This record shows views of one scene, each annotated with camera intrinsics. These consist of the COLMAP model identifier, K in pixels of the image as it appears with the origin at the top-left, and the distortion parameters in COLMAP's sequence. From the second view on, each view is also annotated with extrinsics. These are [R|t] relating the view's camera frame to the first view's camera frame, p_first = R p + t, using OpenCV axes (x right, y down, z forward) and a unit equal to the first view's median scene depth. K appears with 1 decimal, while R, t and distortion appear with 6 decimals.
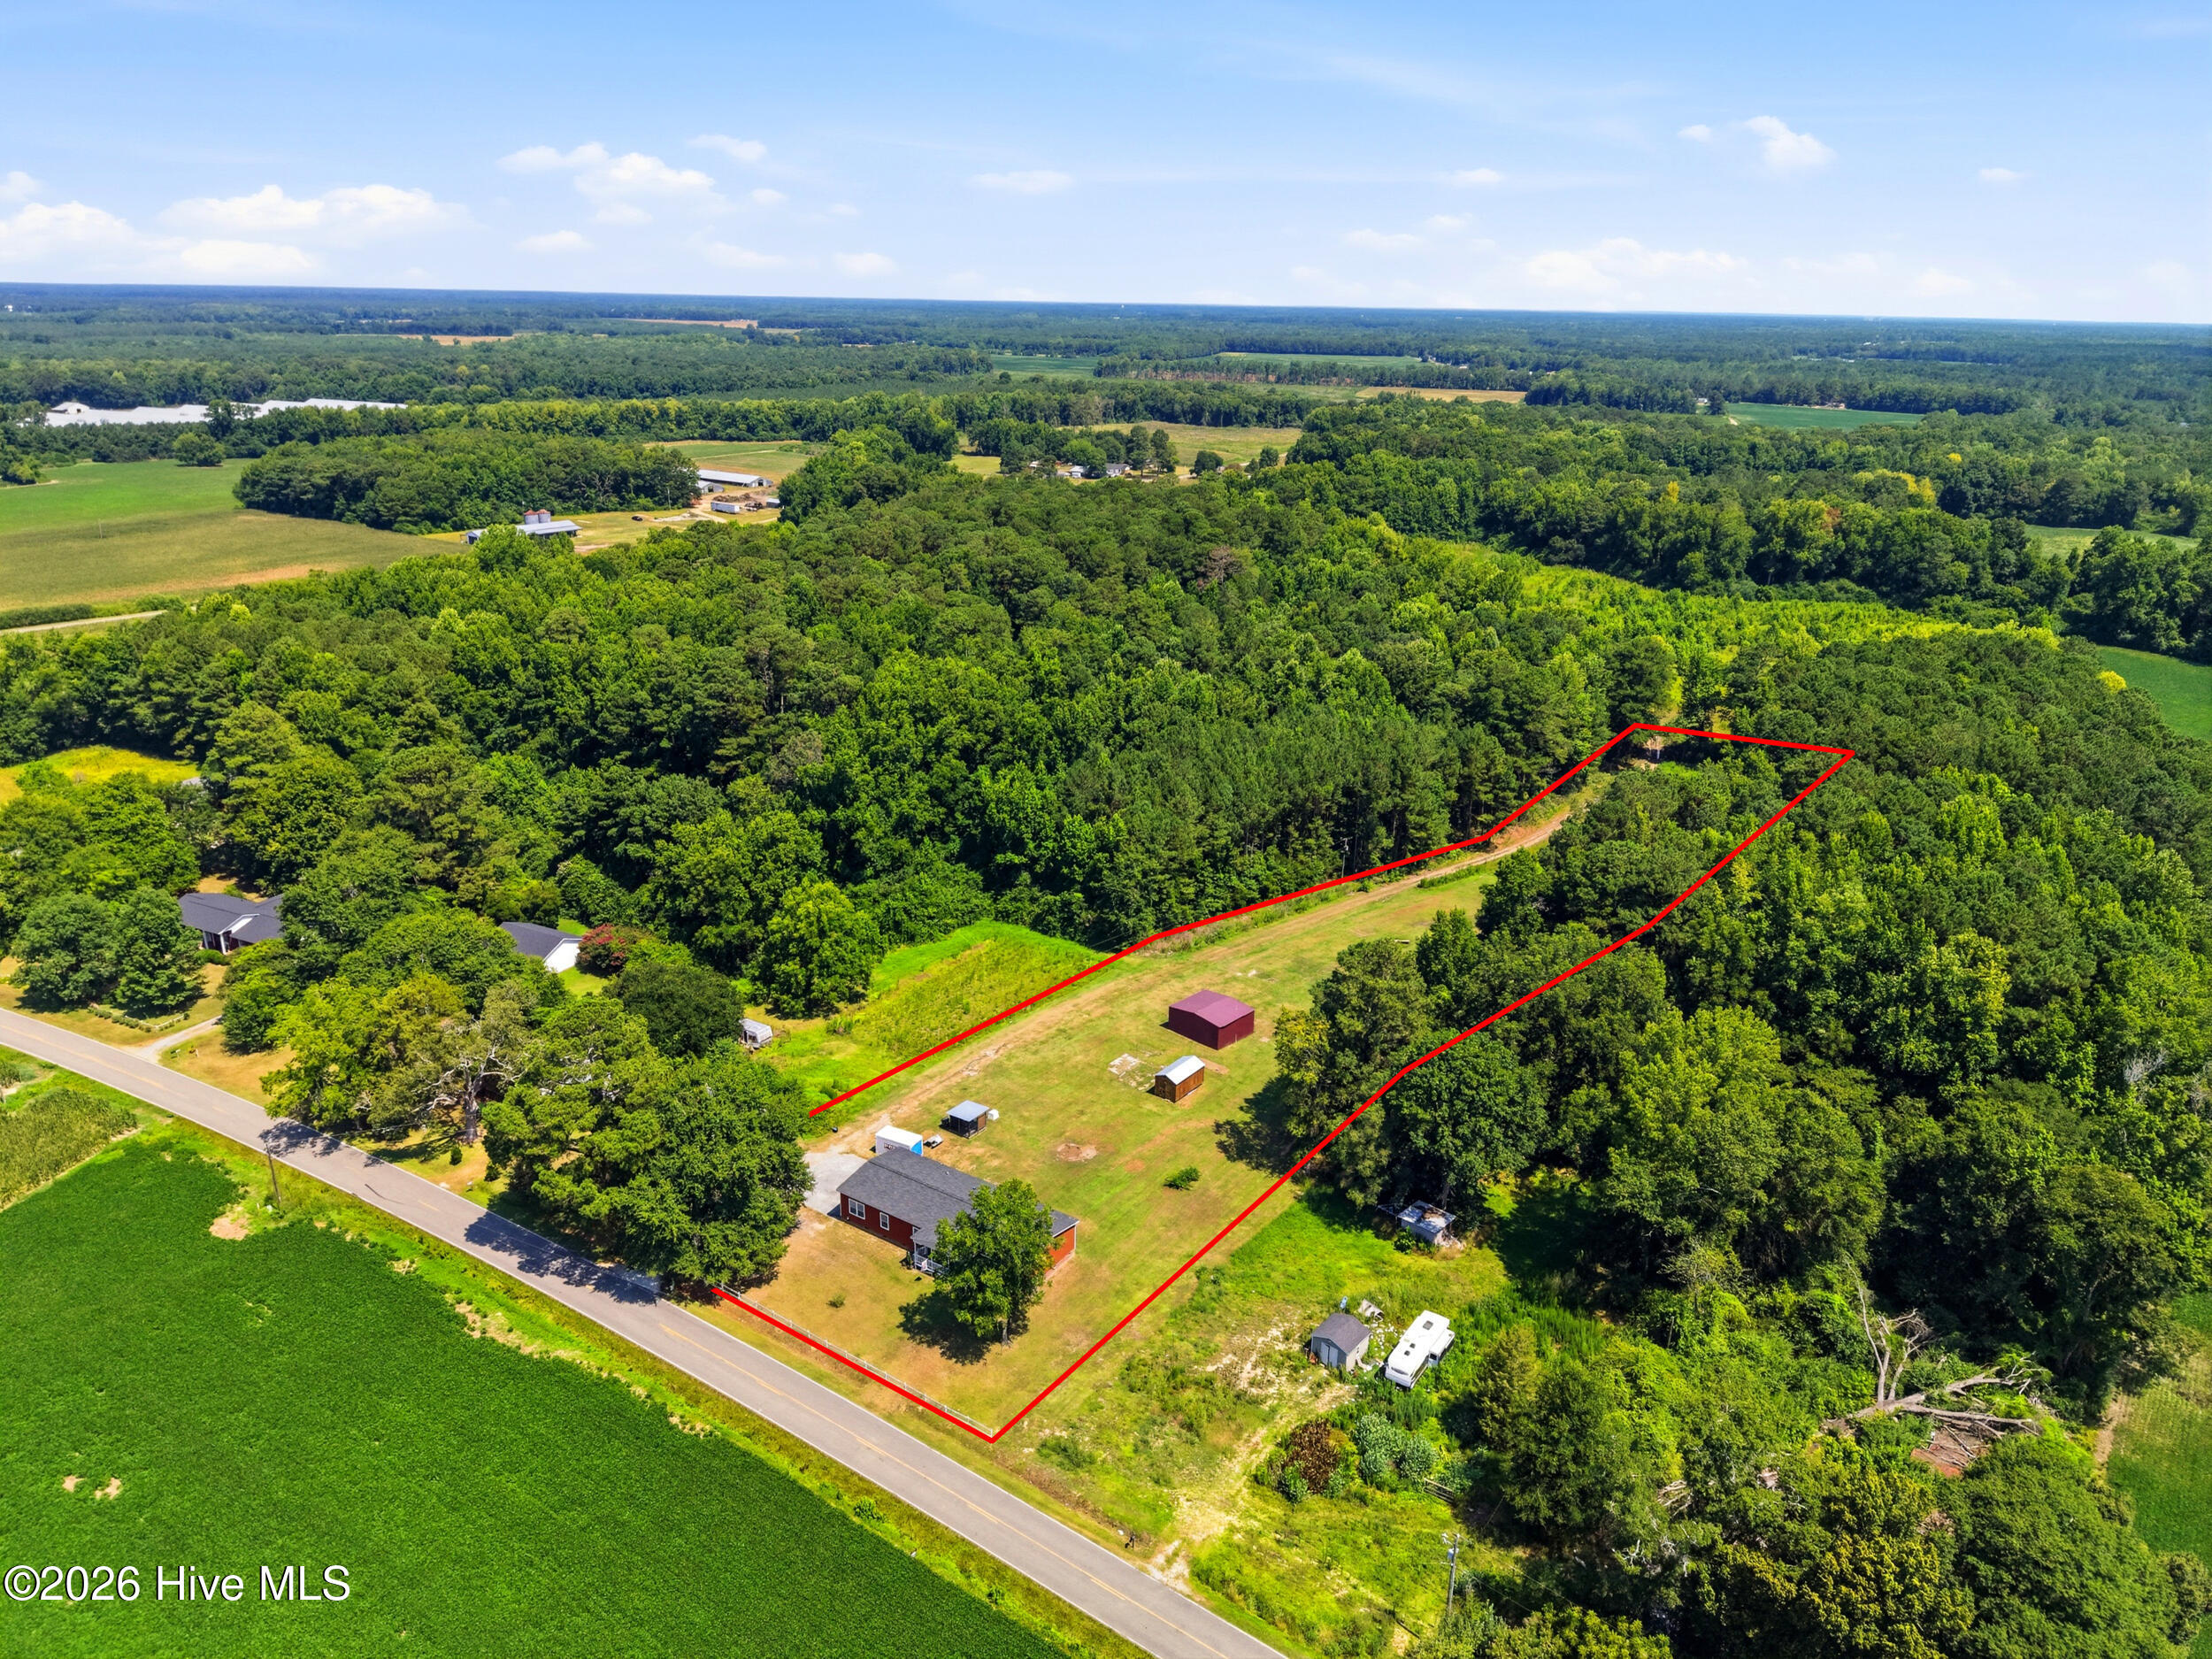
lens RADIAL K [[1520.3, 0, 1106.0], [0, 1520.3, 829.5], [0, 0, 1]] dist [0.037091, -0.043342]
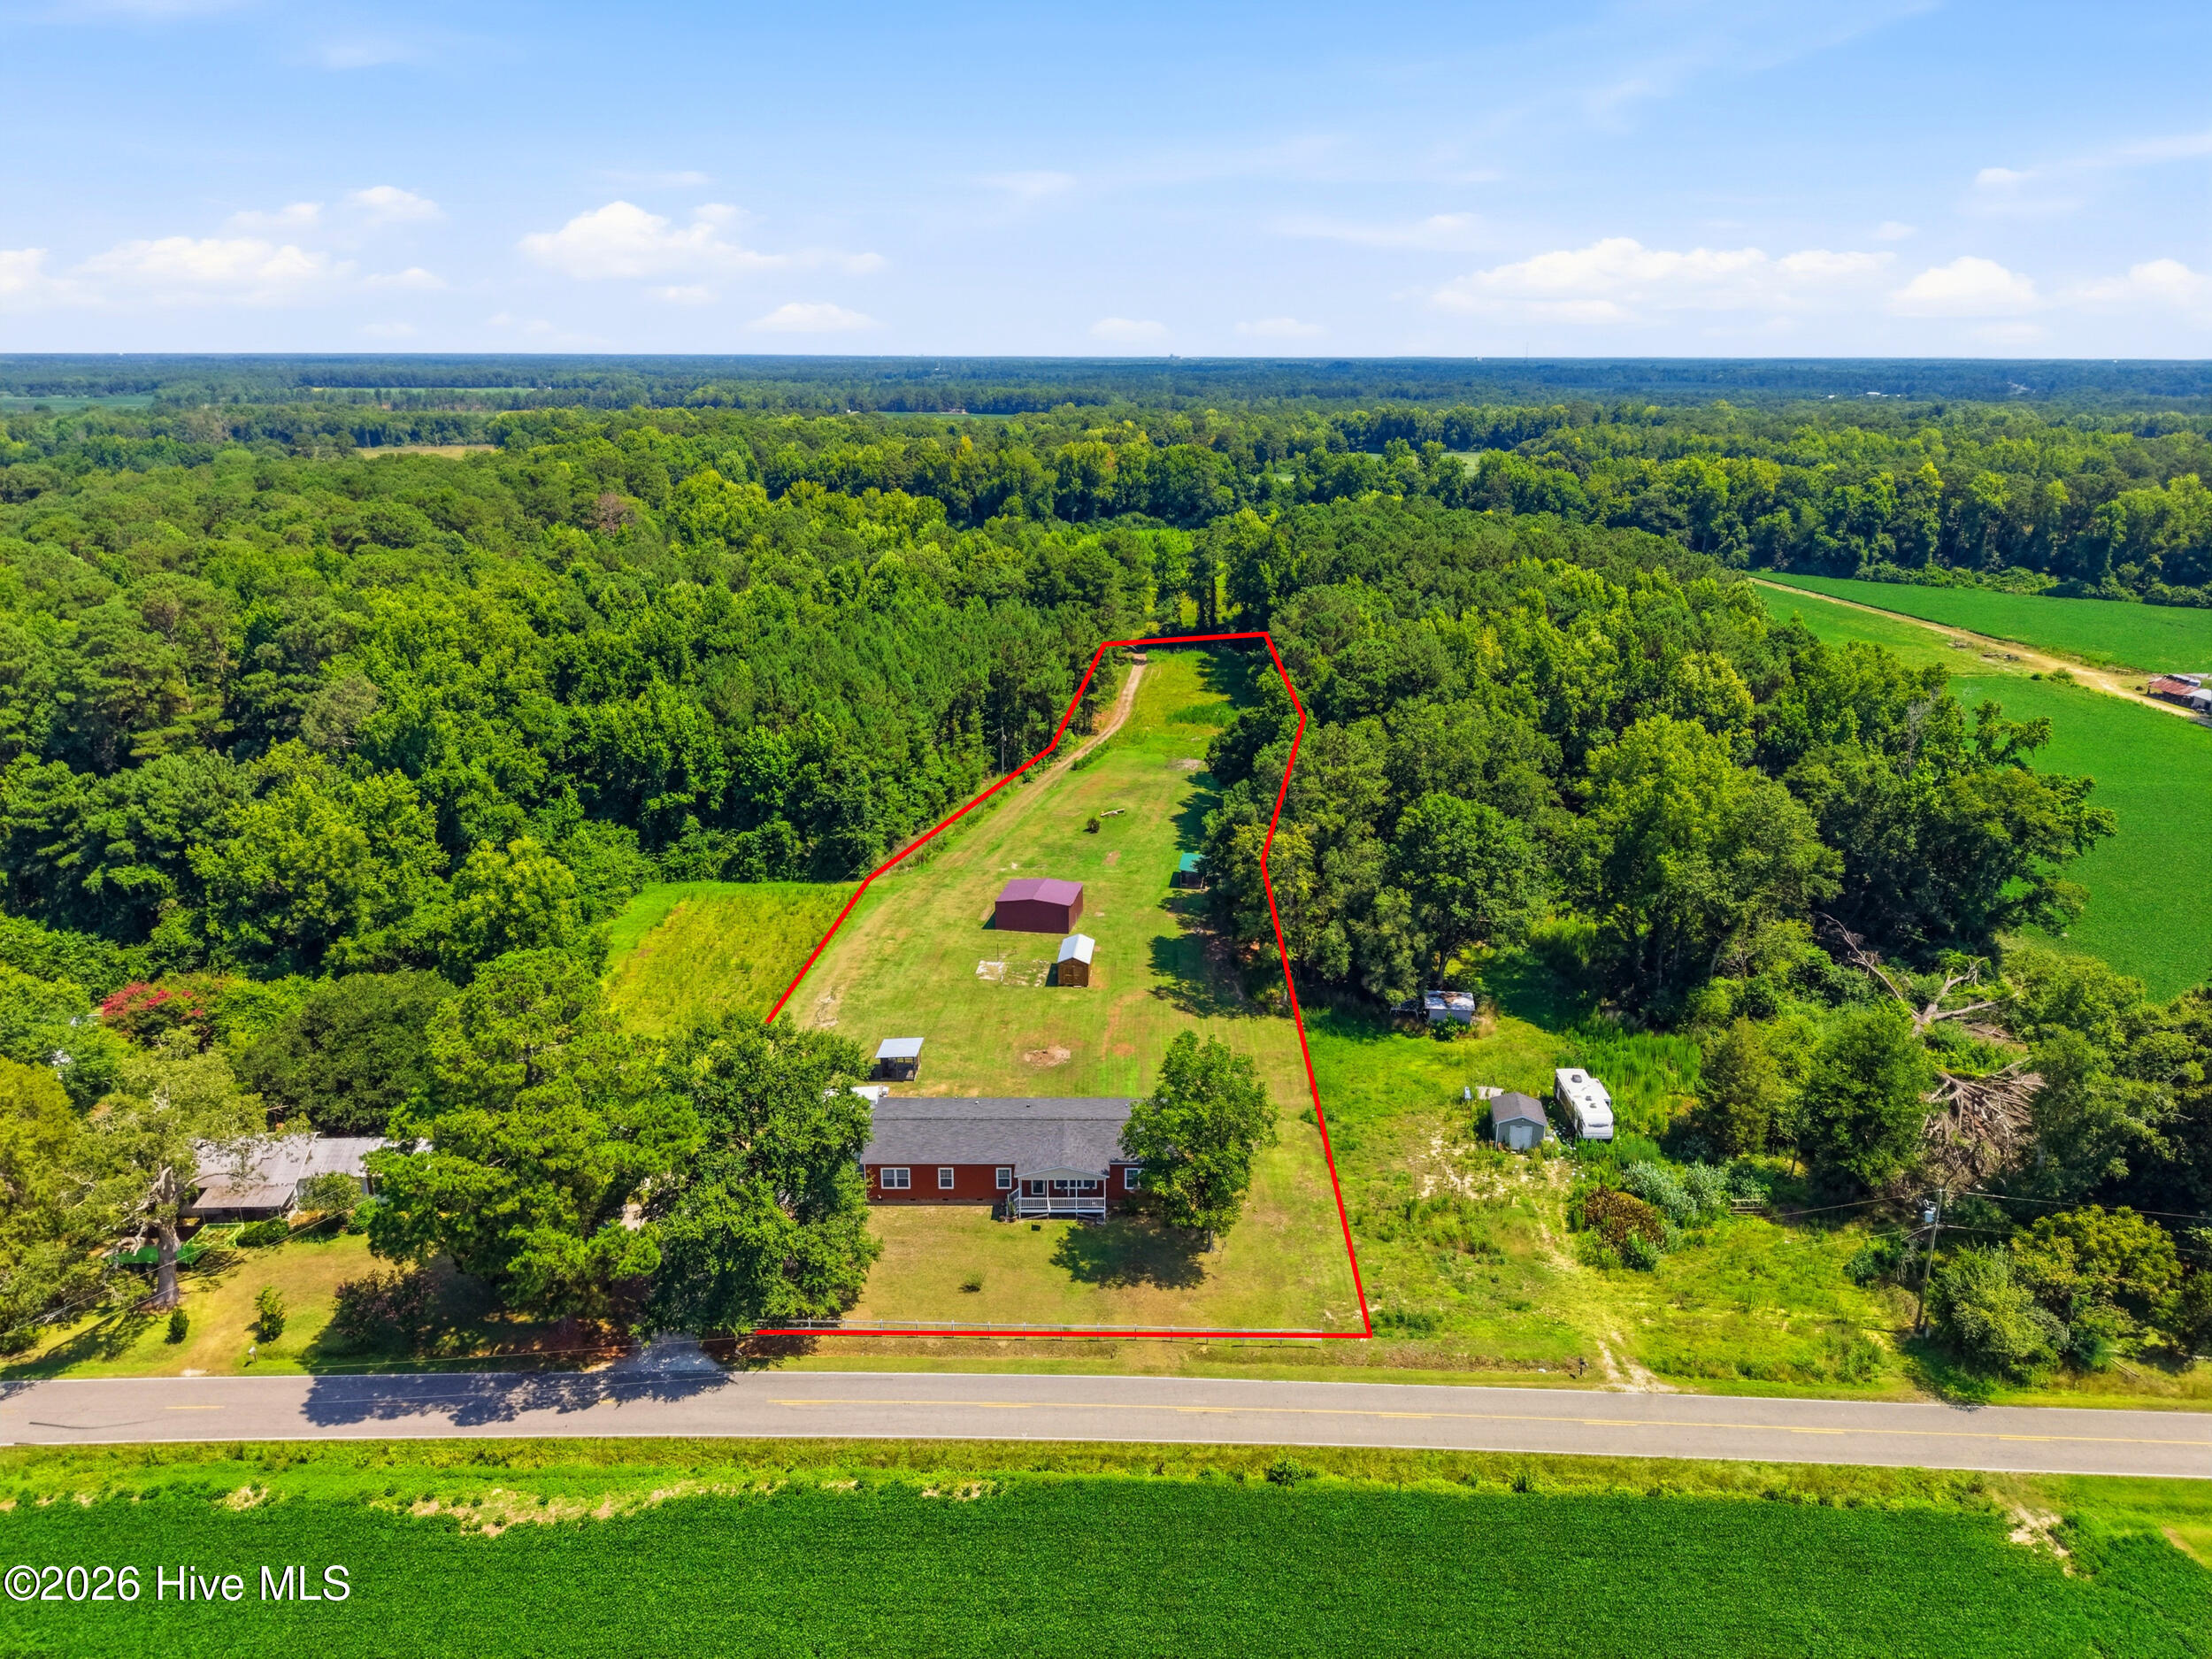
lens RADIAL K [[1520.3, 0, 1106.0], [0, 1520.3, 829.5], [0, 0, 1]] dist [0.037091, -0.043342]
pose [[0.828319, -0.180938, 0.530235, -0.305419], [0.201020, 0.979379, 0.020177, 0.064684], [-0.522952, 0.089875, 0.847610, 0.224630]]
